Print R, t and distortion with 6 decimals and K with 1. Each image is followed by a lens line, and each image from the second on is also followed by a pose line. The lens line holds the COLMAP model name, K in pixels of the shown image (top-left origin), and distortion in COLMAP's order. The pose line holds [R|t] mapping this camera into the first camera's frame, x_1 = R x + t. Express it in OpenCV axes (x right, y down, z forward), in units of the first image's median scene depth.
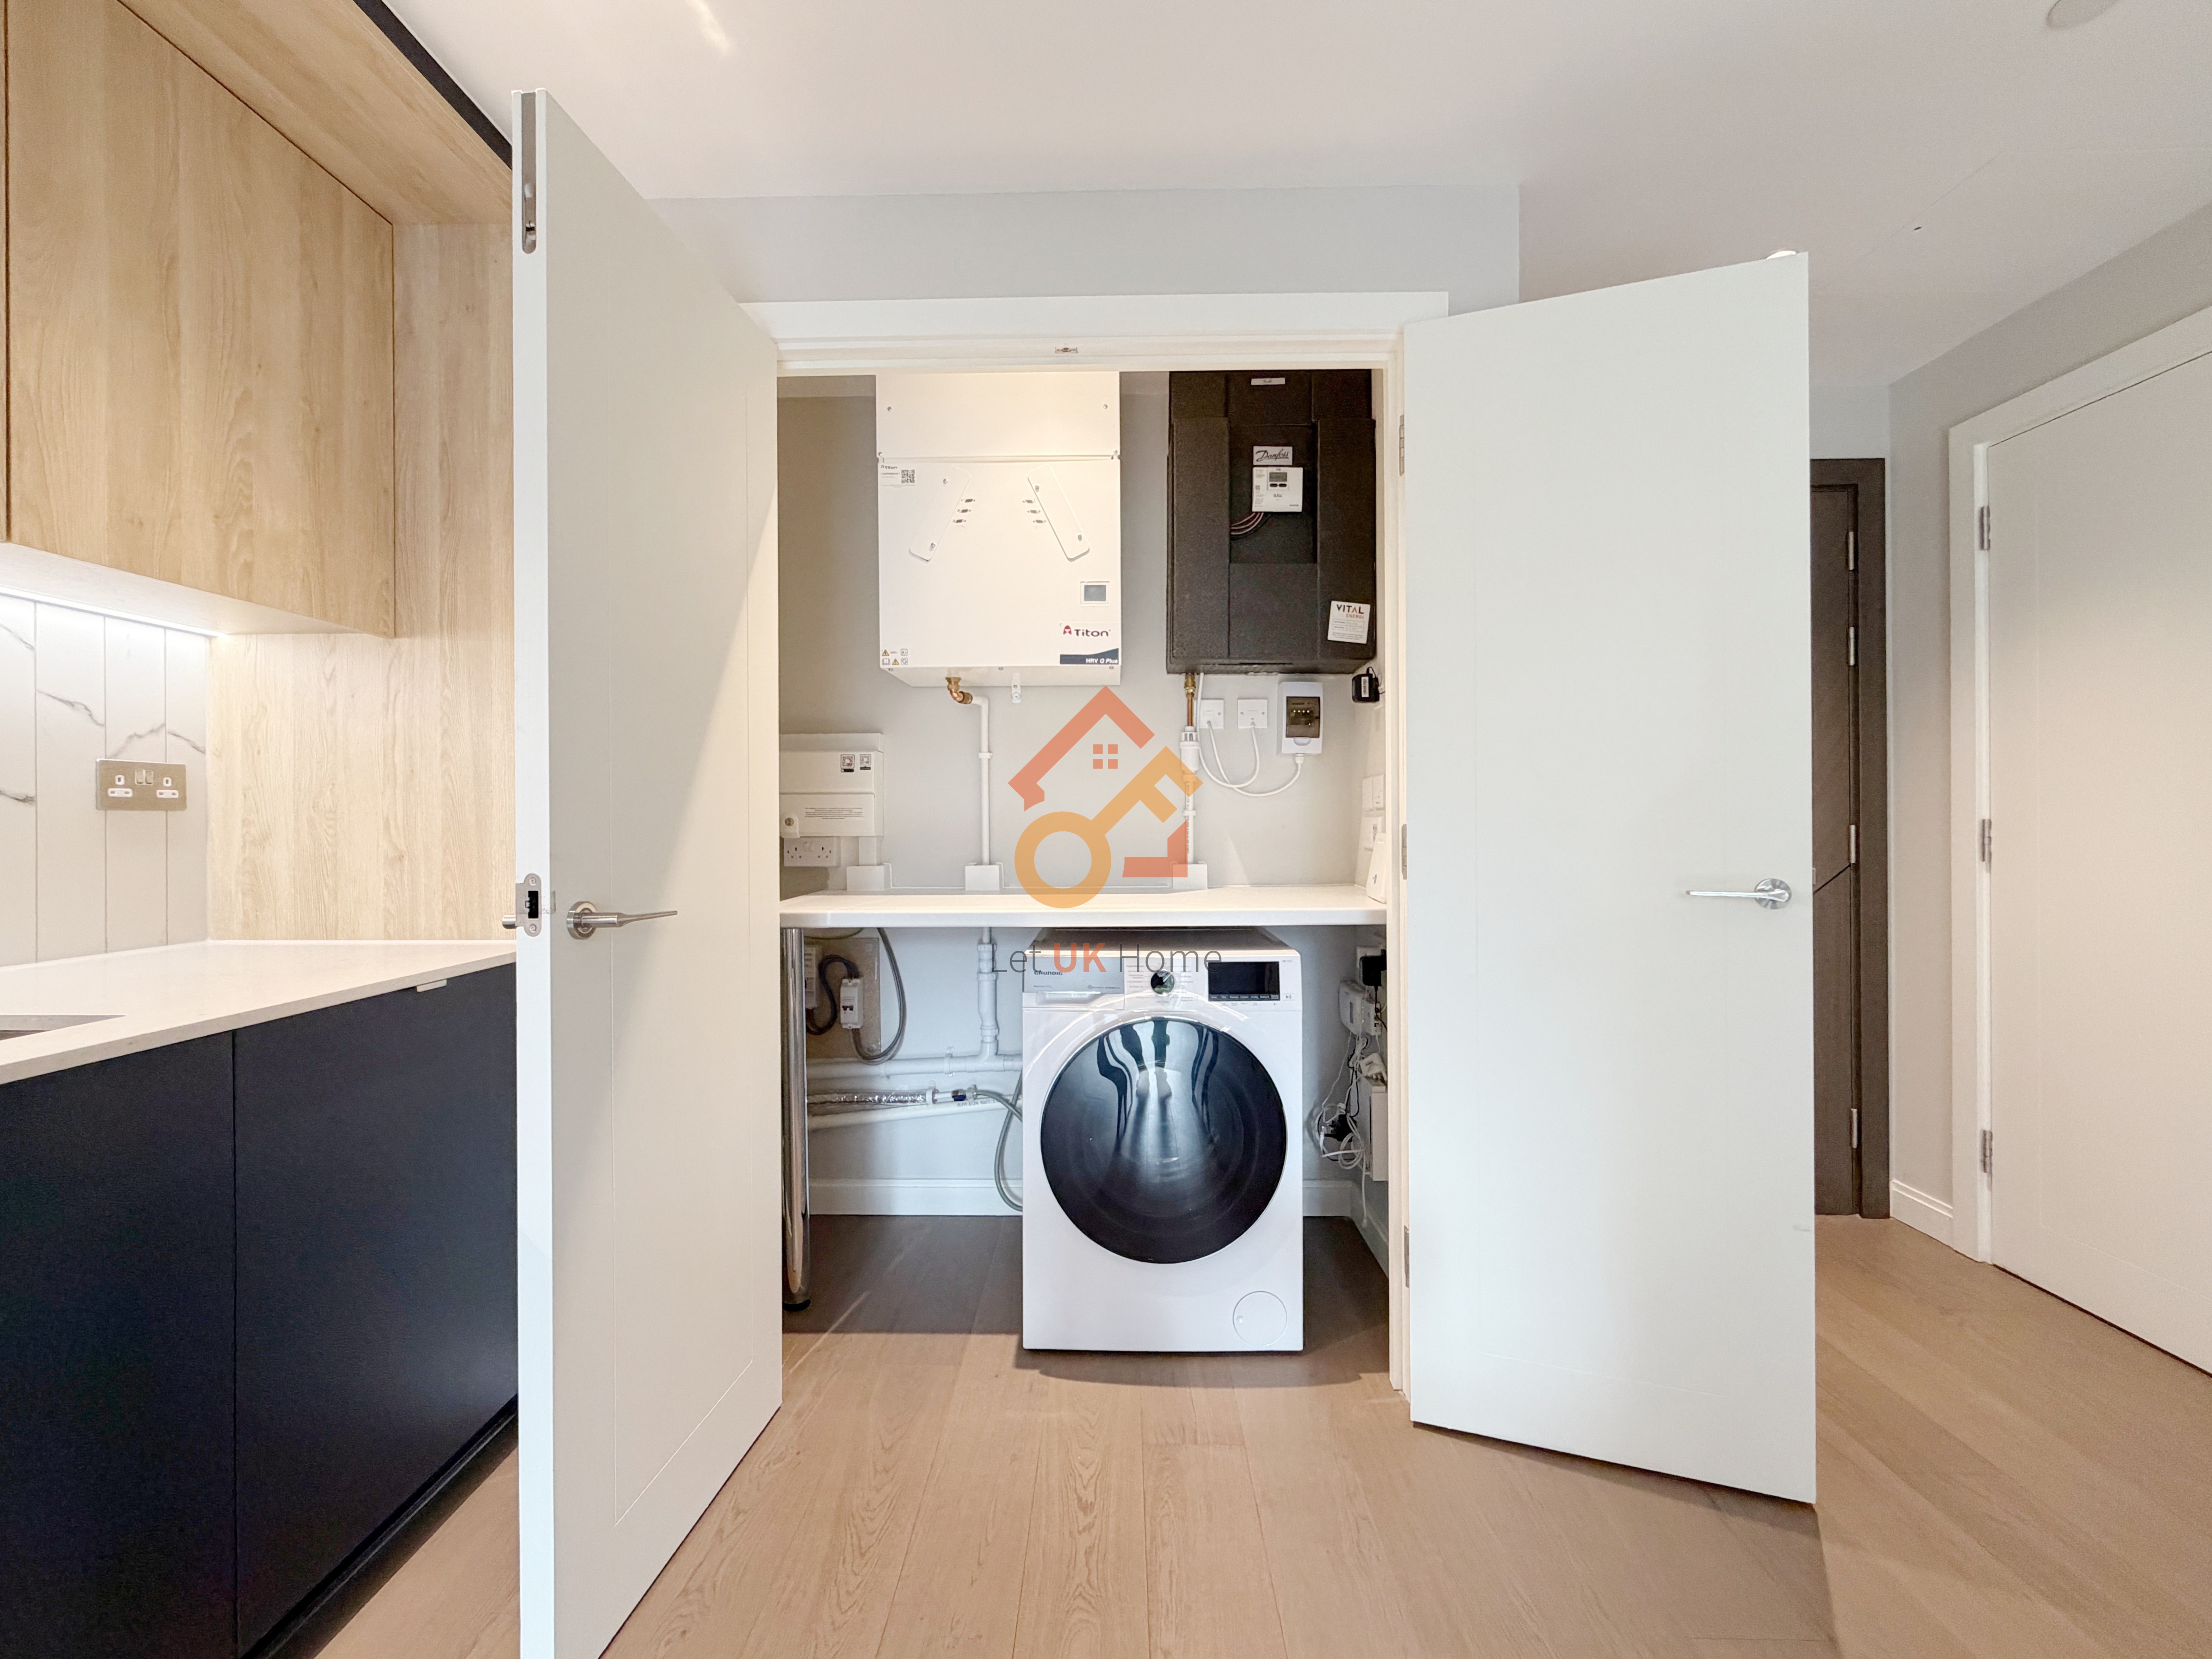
lens RADIAL K [[914.7, 0, 1104.8], [0, 914.7, 818.6], [0, 0, 1]] dist [-0.002210, -0.000284]
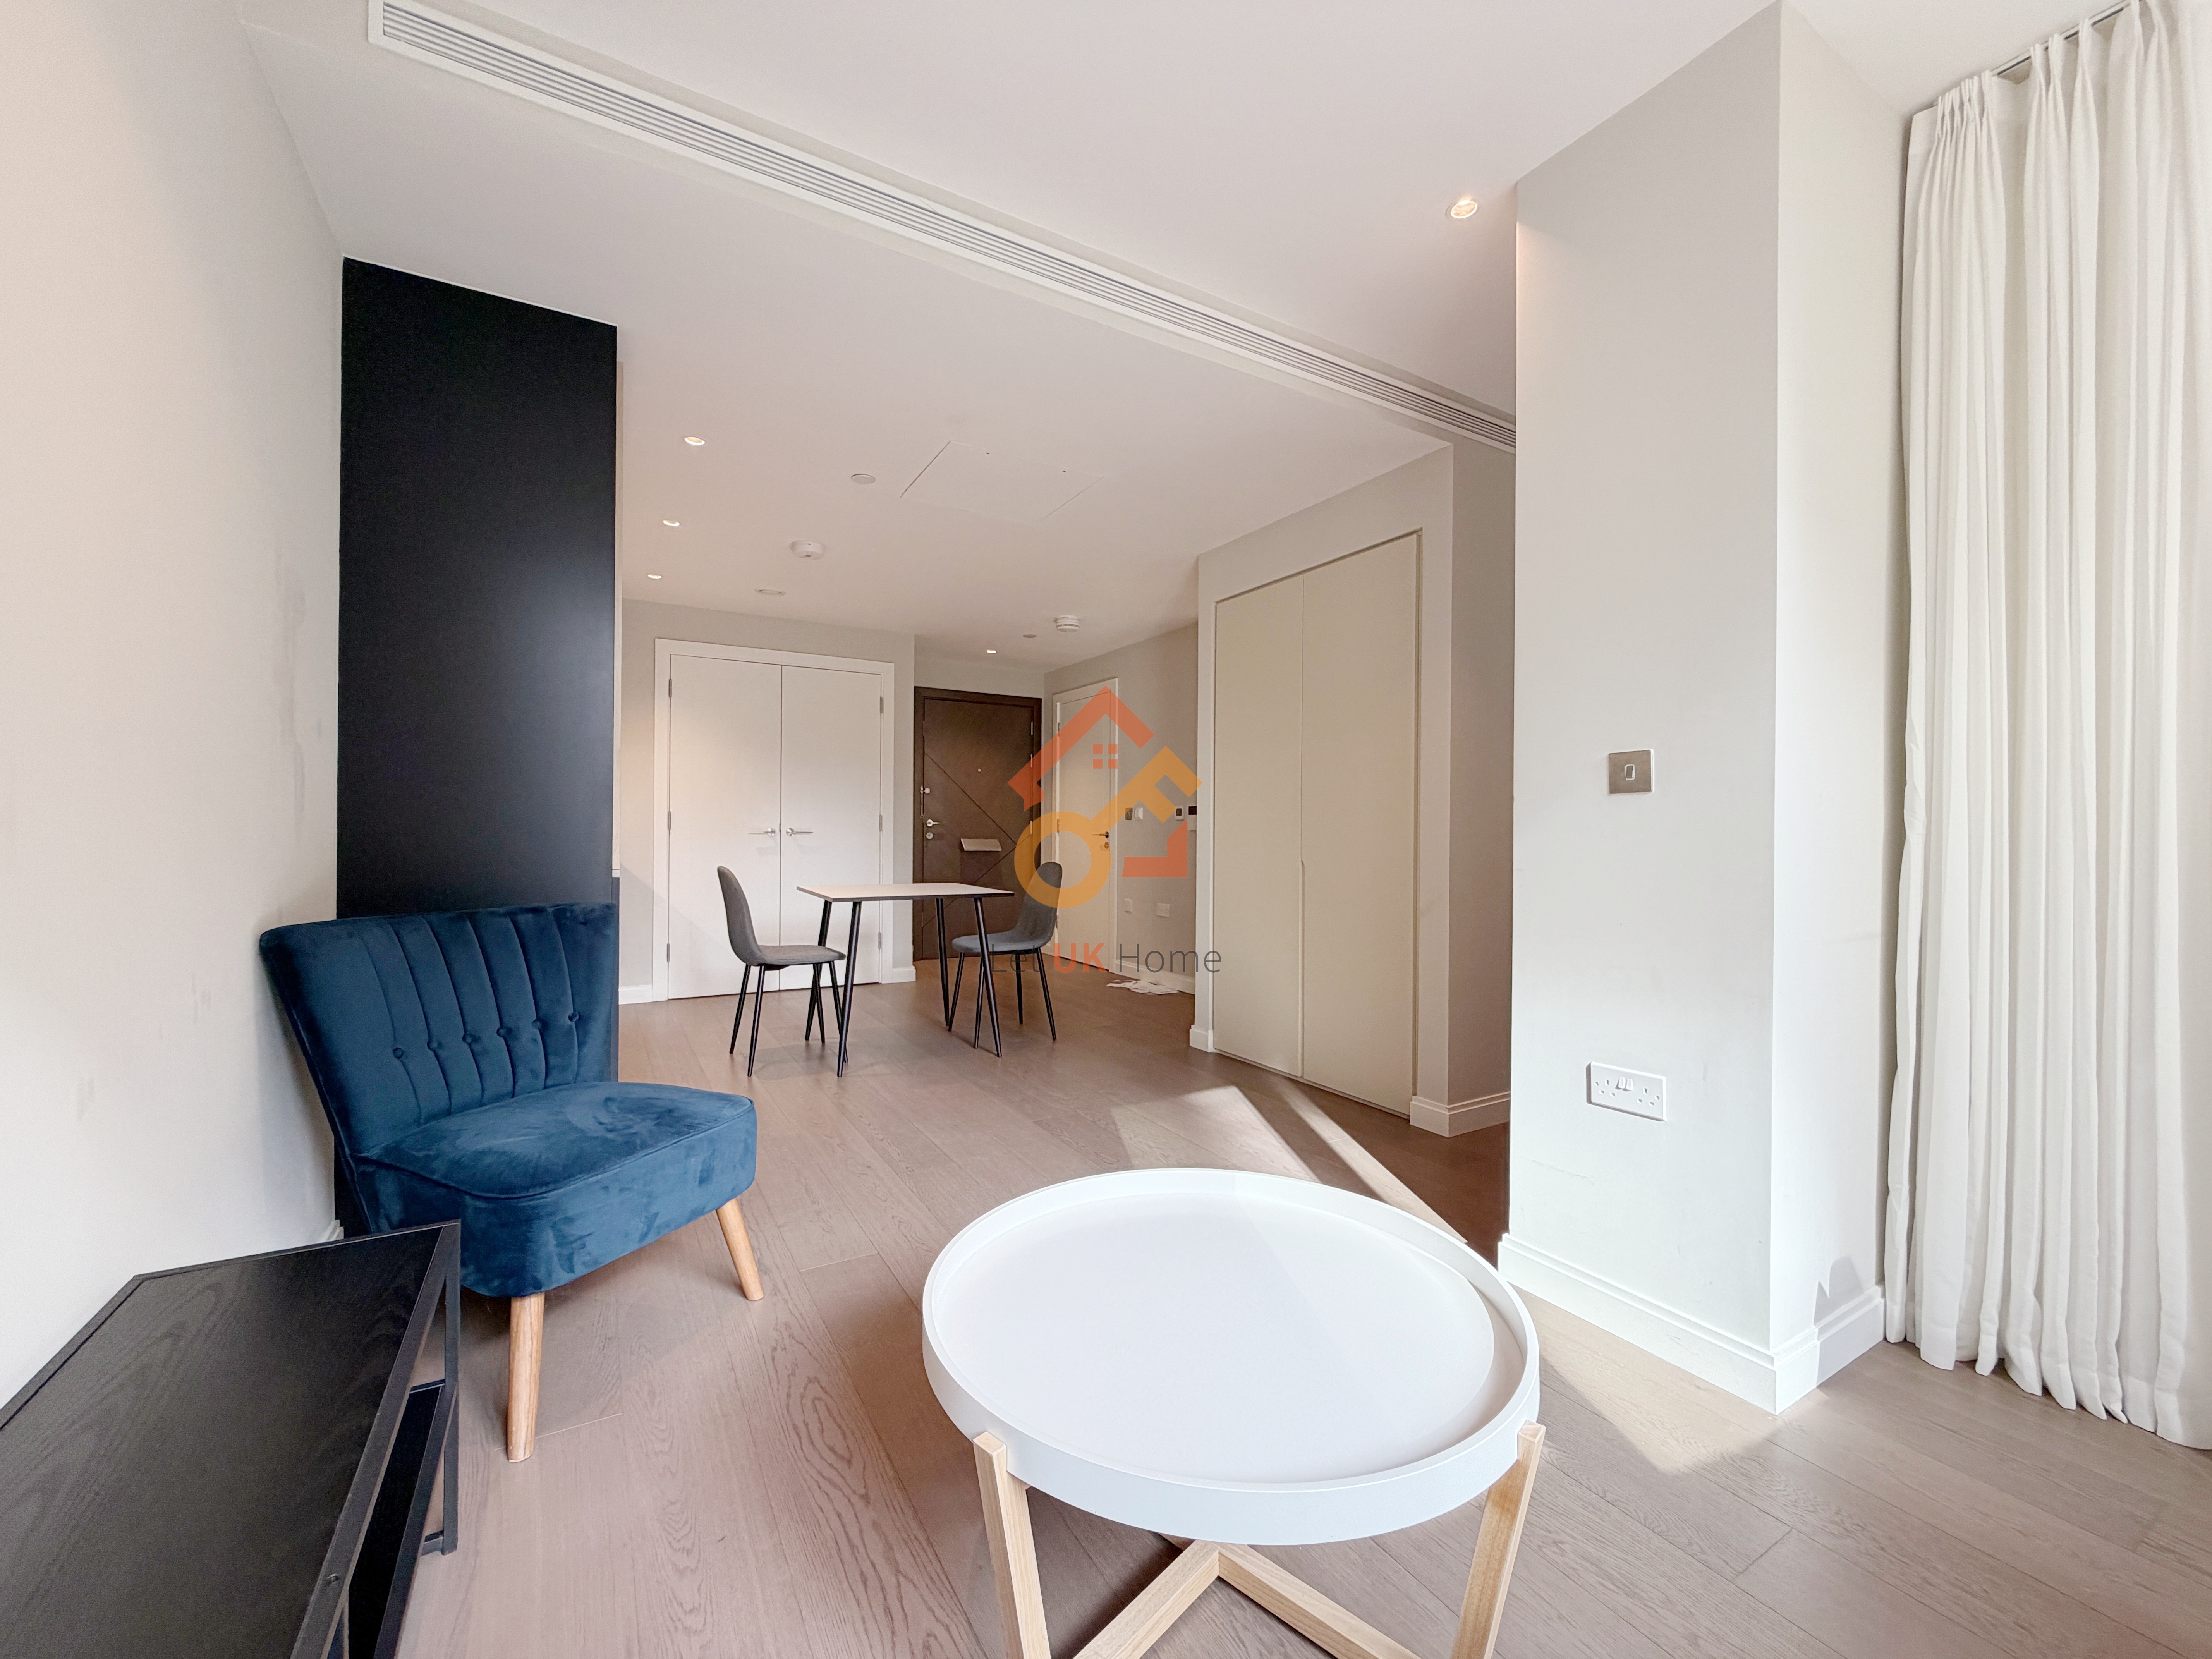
lens RADIAL K [[882.2, 0, 1106.0], [0, 882.2, 829.5], [0, 0, 1]] dist [0.002602, -0.000216]
pose [[0.851853, 0.013936, 0.523595, -0.527594], [-0.015009, 0.999885, -0.002195, 0.041529], [-0.523566, -0.005989, 0.851964, -1.752261]]
